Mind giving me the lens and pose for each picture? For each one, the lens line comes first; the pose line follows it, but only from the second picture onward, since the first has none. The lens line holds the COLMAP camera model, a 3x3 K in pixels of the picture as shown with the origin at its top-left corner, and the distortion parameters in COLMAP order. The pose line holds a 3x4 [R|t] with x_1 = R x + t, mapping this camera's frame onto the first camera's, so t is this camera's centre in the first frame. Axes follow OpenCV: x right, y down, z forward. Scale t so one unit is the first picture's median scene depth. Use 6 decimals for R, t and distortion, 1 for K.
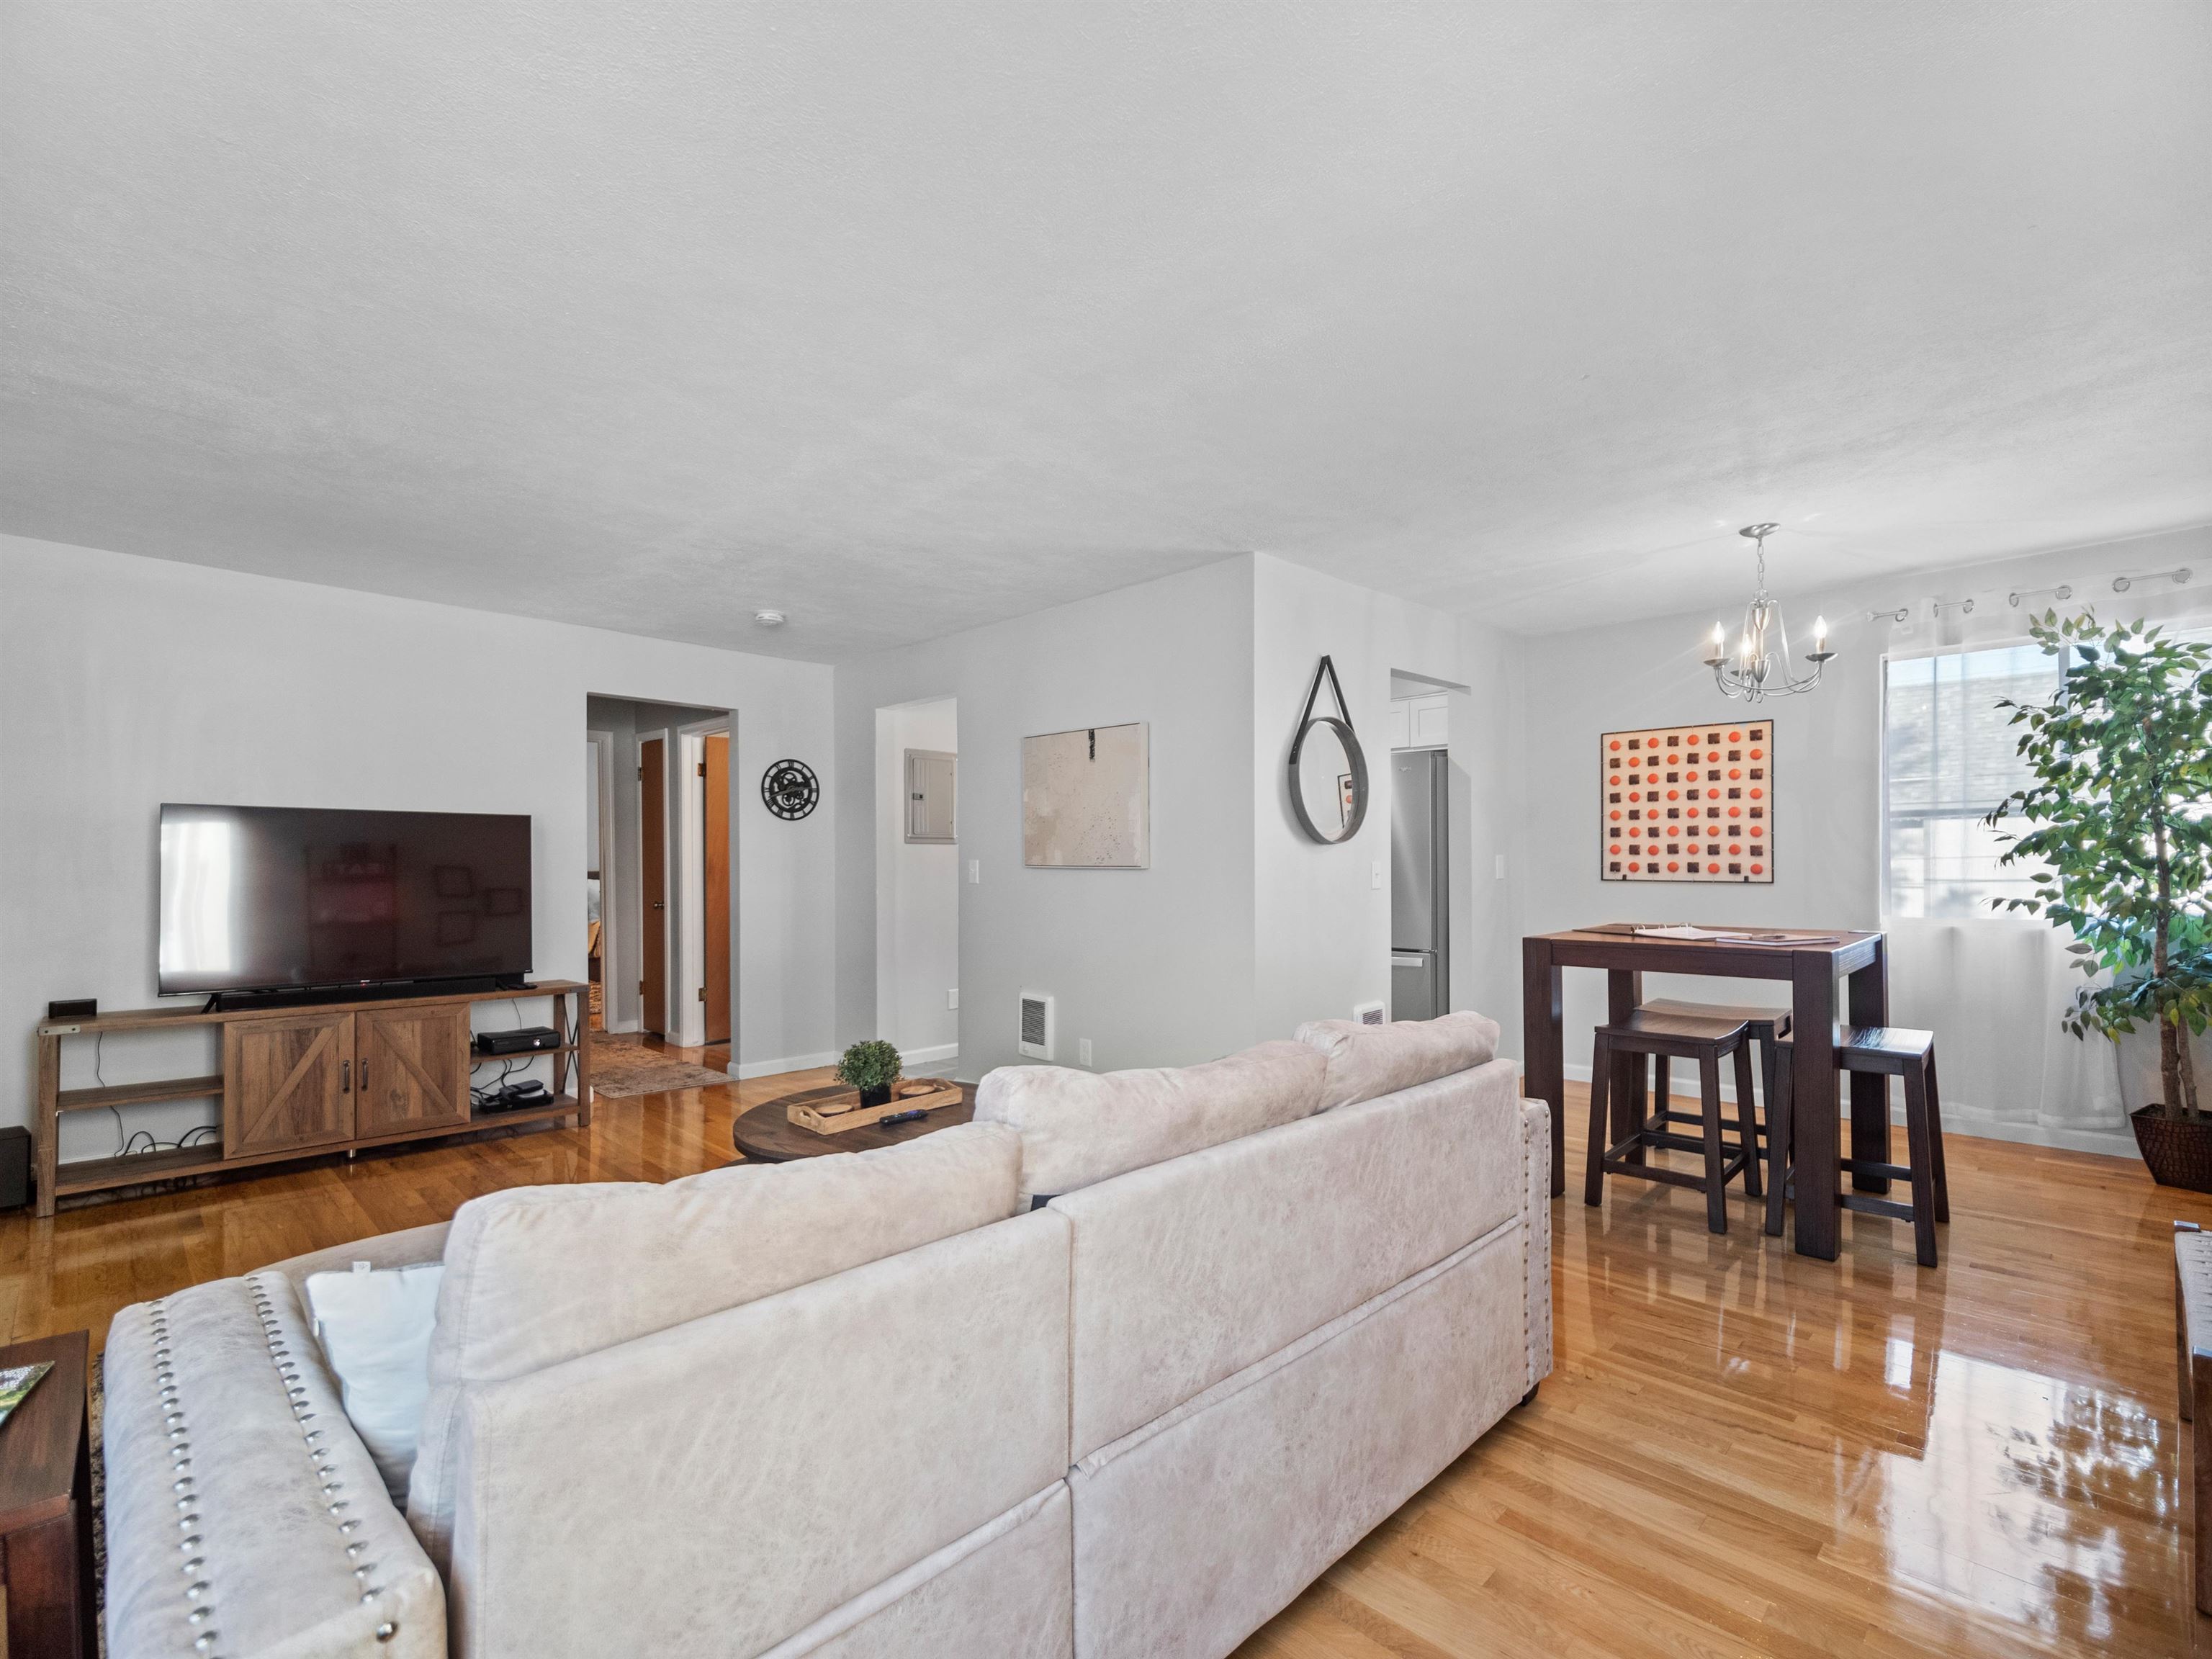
lens RADIAL K [[1010.3, 0, 1101.0], [0, 1010.3, 859.4], [0, 0, 1]] dist [-0.000859, -0.000682]
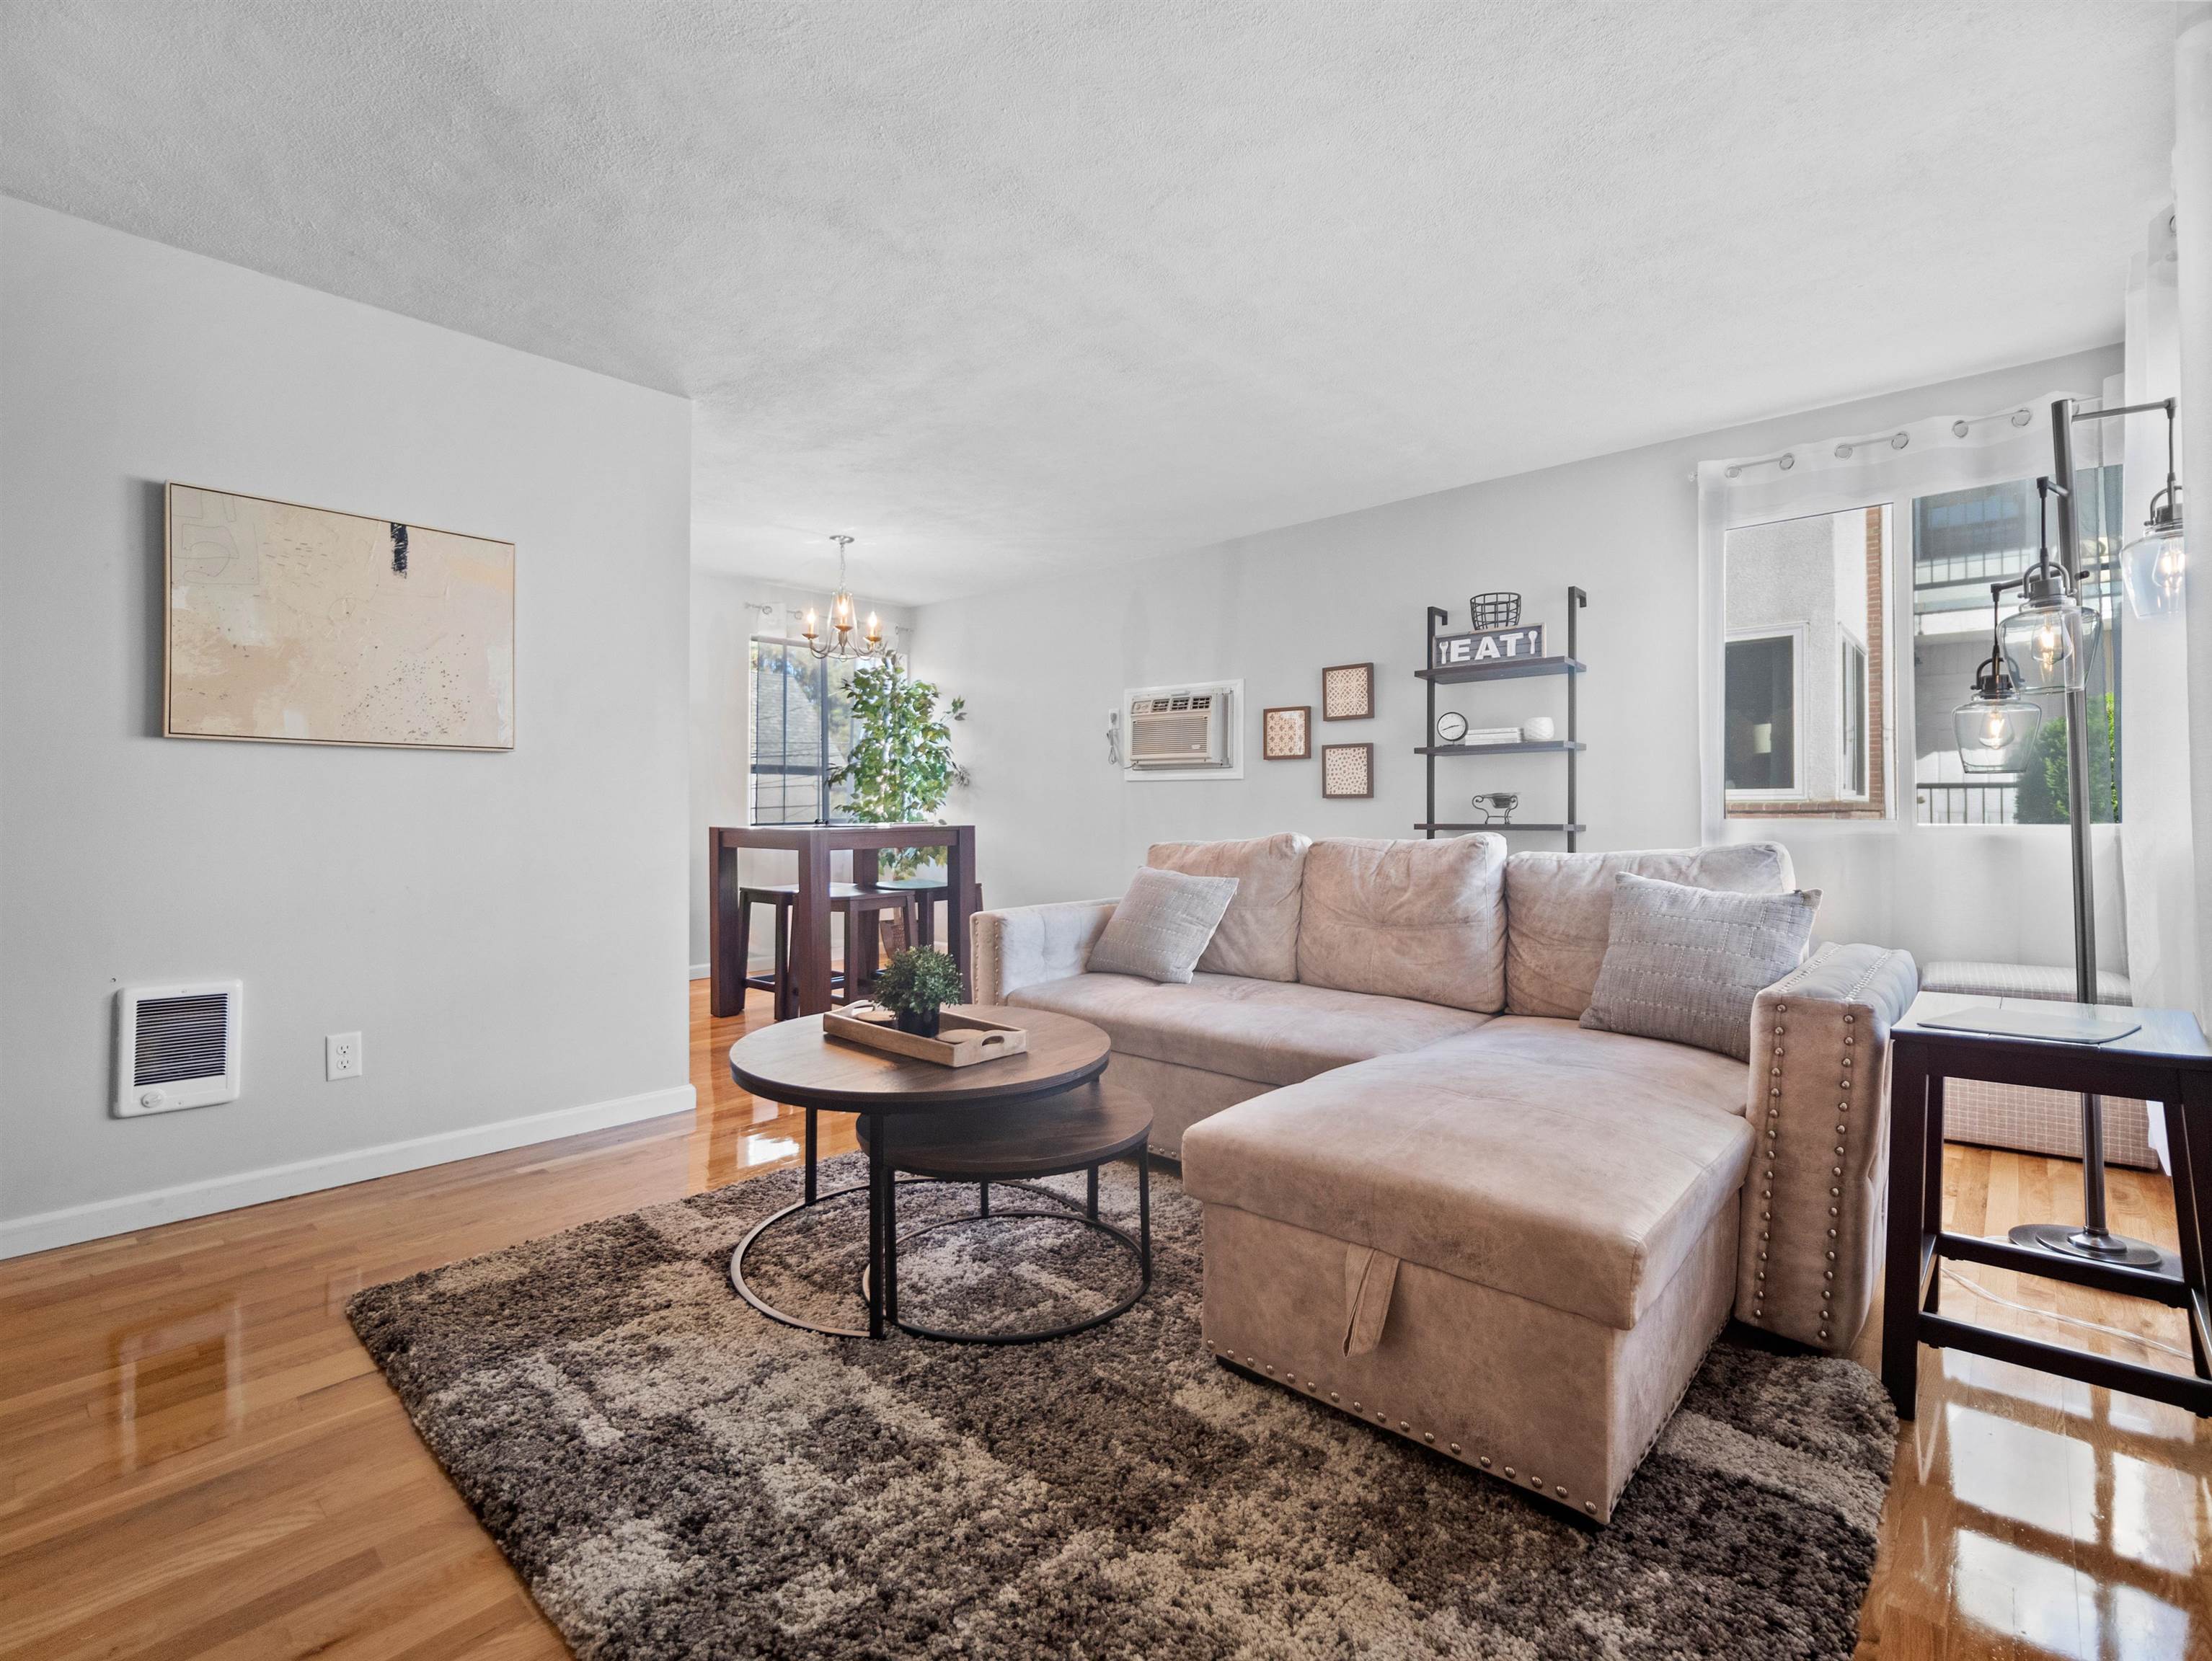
lens RADIAL K [[1010.2, 0, 1091.9], [0, 1010.2, 811.6], [0, 0, 1]] dist [-0.000859, -0.000682]
pose [[-0.046806, 0.007939, 0.998872, -0.599488], [0.003991, 0.999962, -0.007761, 0.051161], [-0.998896, 0.003623, -0.046836, 0.554655]]
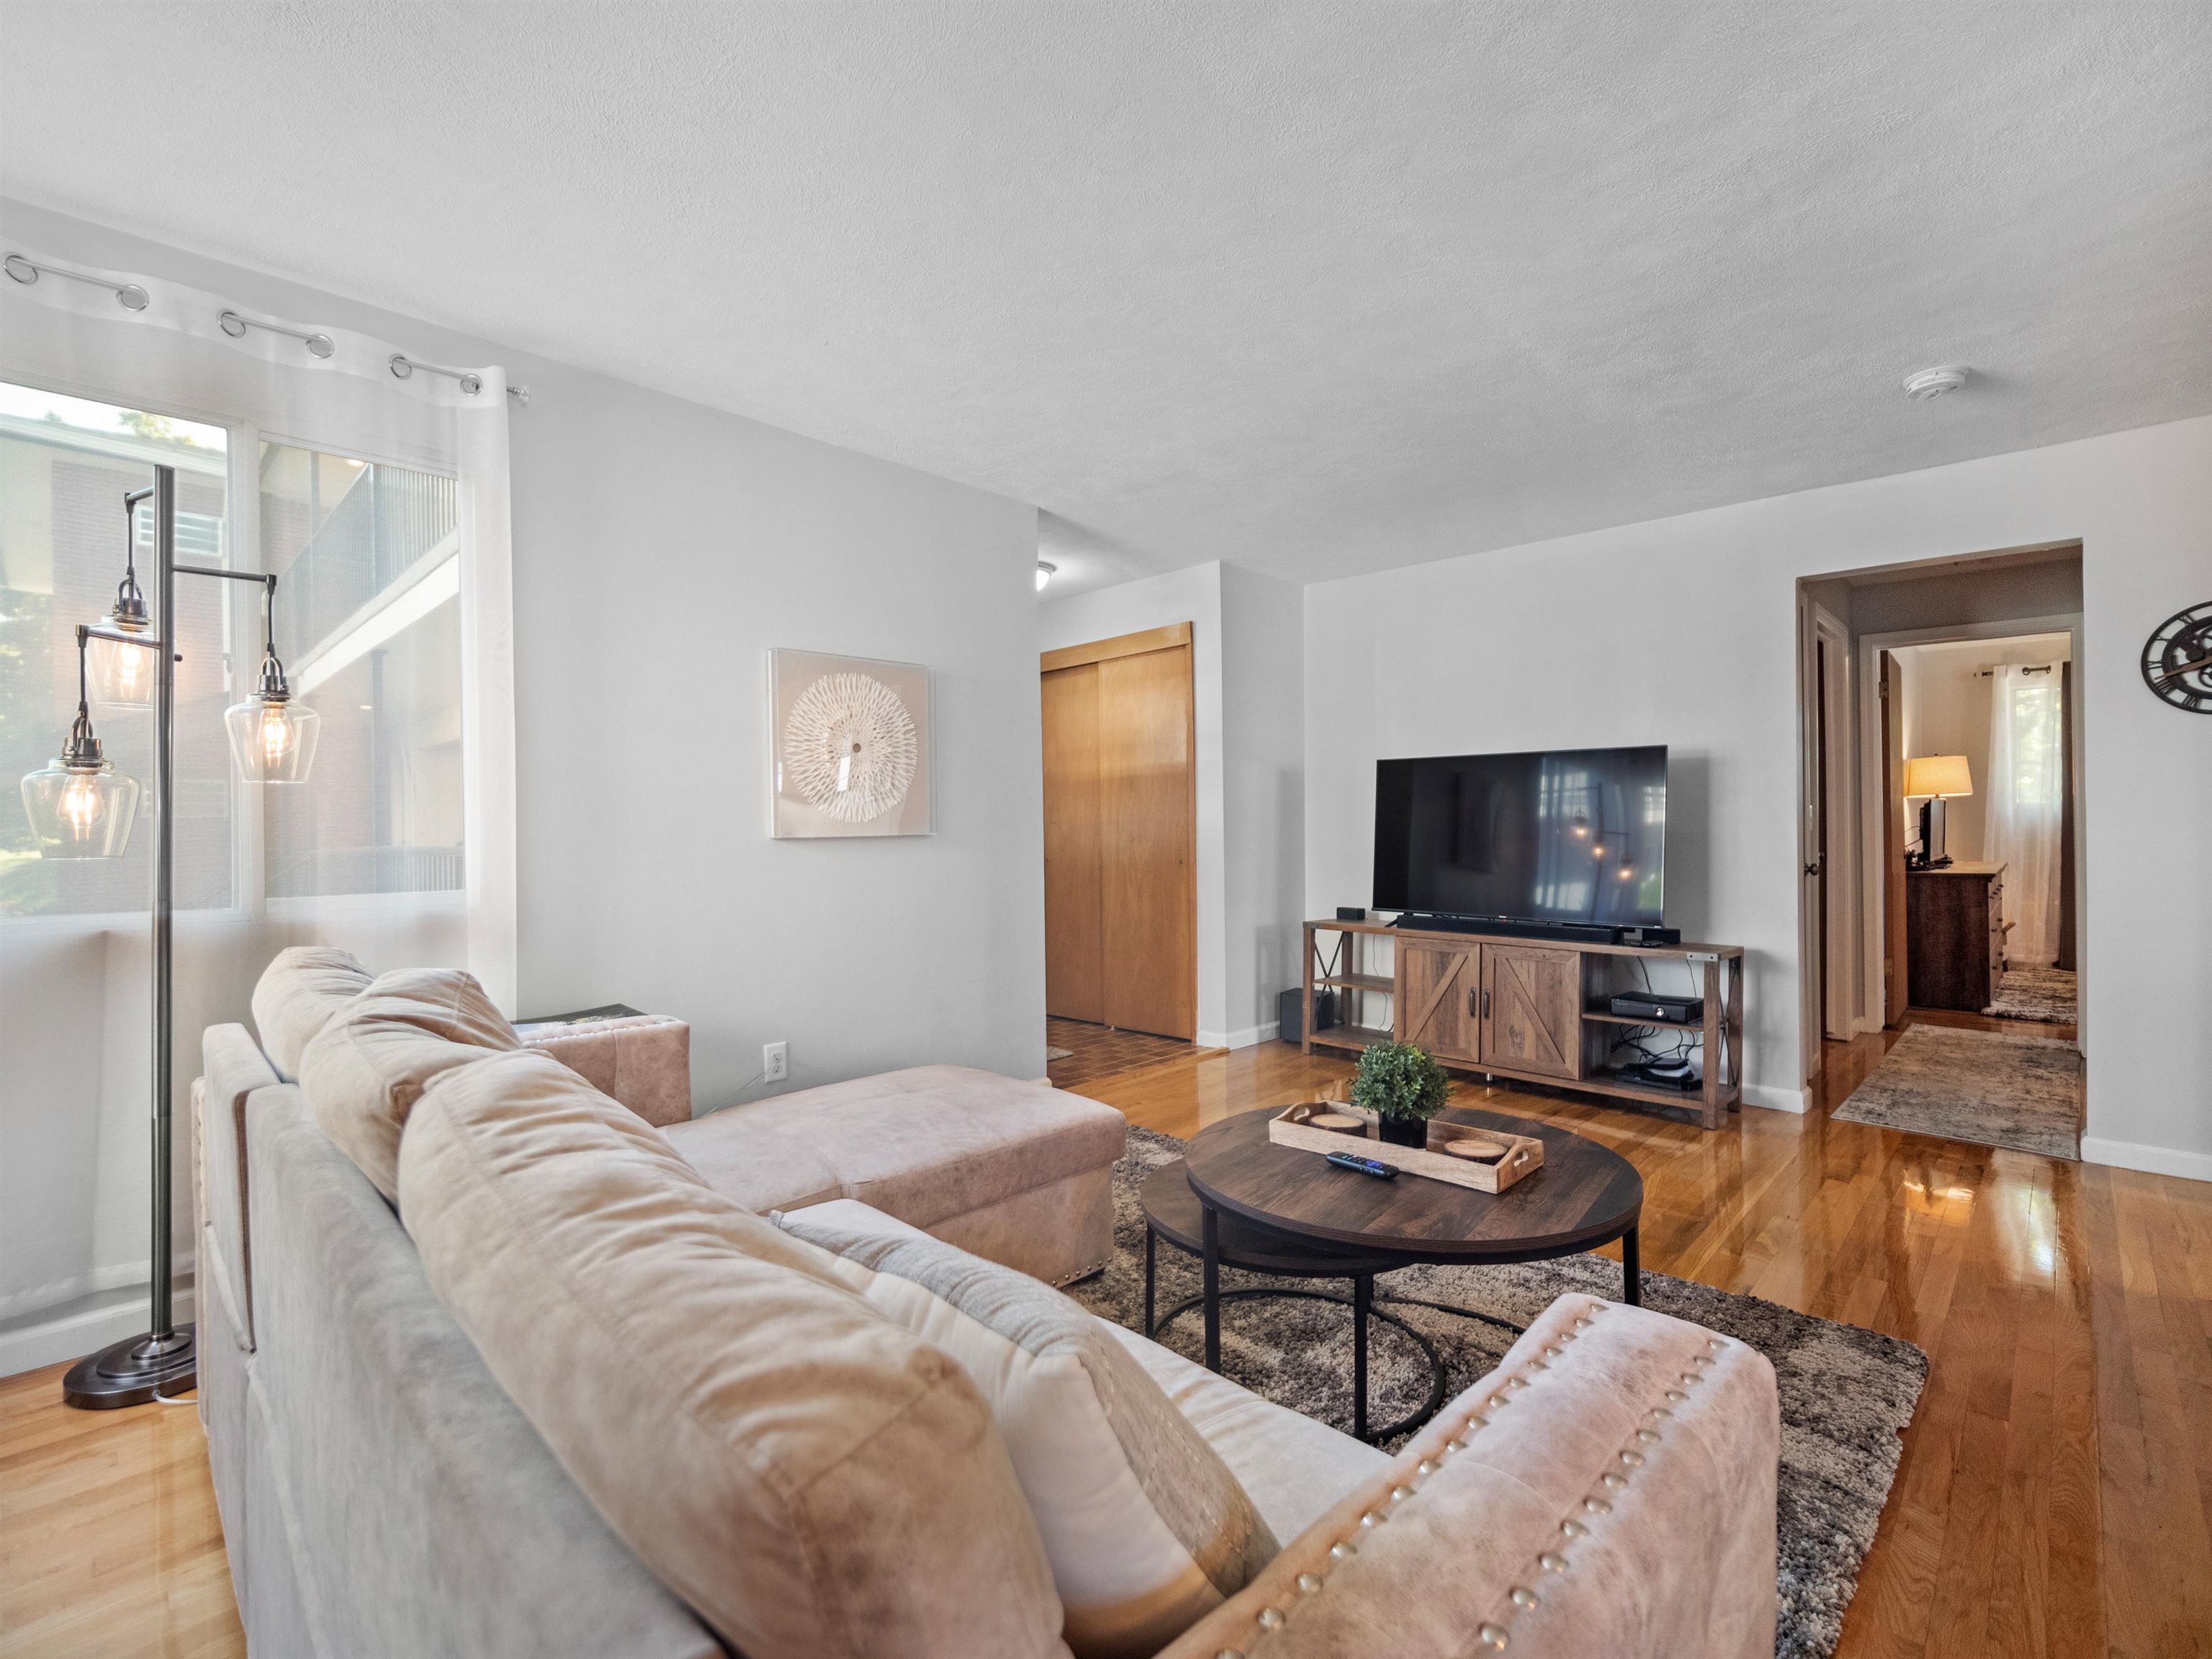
lens RADIAL K [[1010.3, 0, 1103.2], [0, 1010.3, 824.0], [0, 0, 1]] dist [-0.000859, -0.000682]
pose [[0.023207, -0.004240, -0.999722, 0.265805], [0.006529, 0.999970, -0.004089, 0.022509], [0.999709, -0.006433, 0.023234, 0.484344]]
